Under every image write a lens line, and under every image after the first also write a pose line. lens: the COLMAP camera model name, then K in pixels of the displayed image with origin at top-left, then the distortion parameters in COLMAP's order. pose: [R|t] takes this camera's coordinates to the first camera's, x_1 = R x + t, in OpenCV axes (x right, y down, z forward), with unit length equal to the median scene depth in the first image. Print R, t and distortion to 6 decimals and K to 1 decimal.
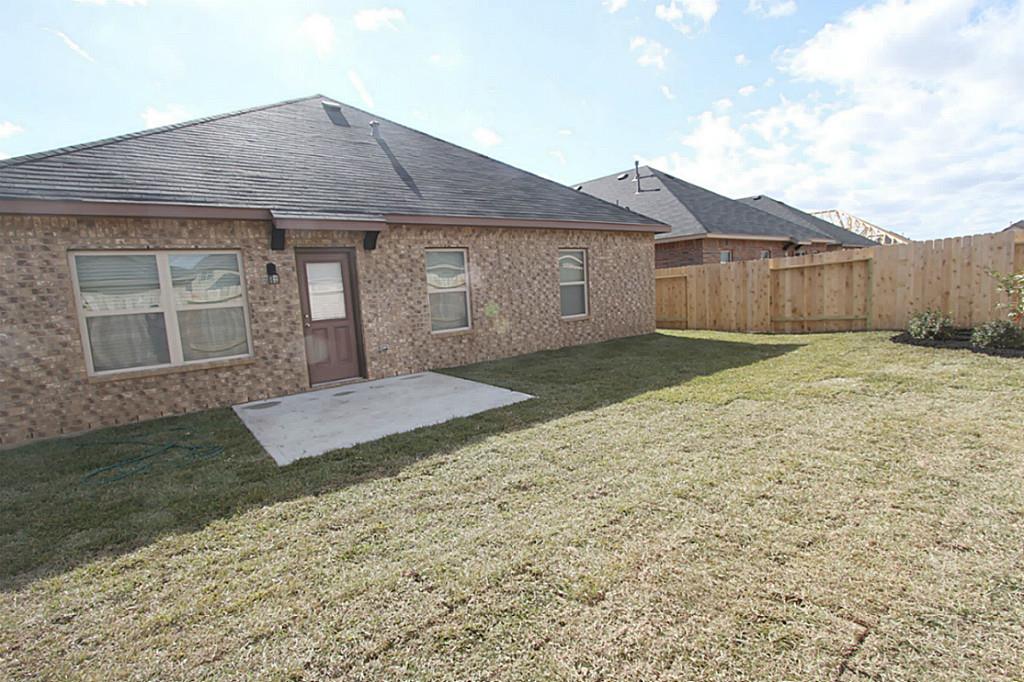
lens RADIAL K [[468.5, 0, 513.2], [0, 468.5, 339.5], [0, 0, 1]] dist [0.000510, 0.000105]
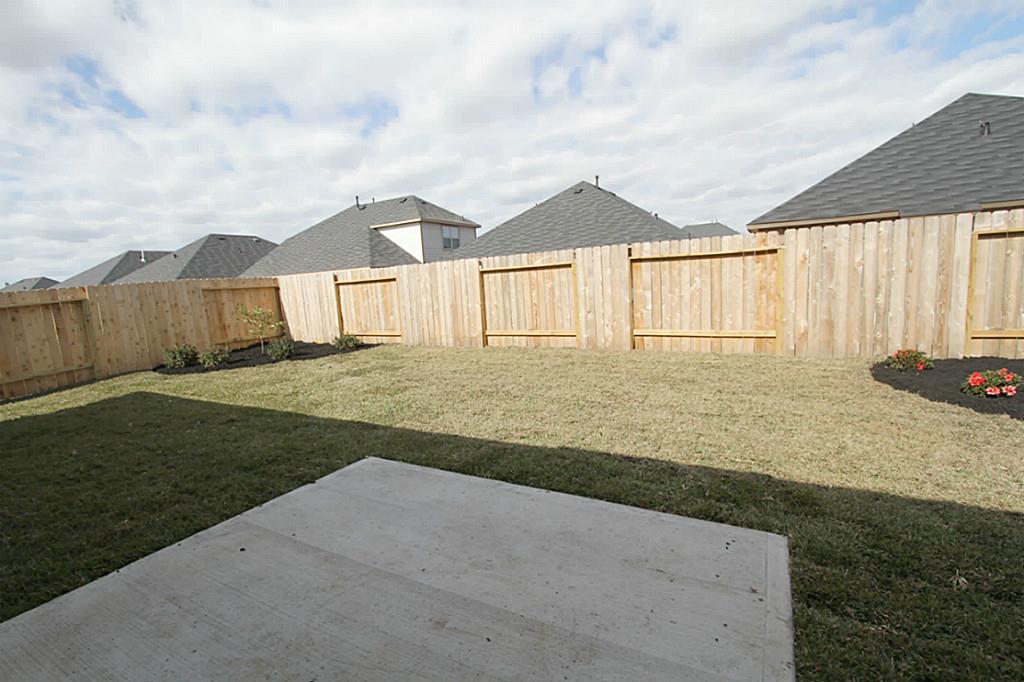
lens RADIAL K [[468.5, 0, 513.3], [0, 468.5, 343.2], [0, 0, 1]] dist [0.000510, 0.000105]
pose [[-0.387340, -0.039113, 0.921107, -0.372091], [0.190673, 0.974100, 0.121544, -0.044010], [-0.902004, 0.222709, -0.369850, 0.608704]]
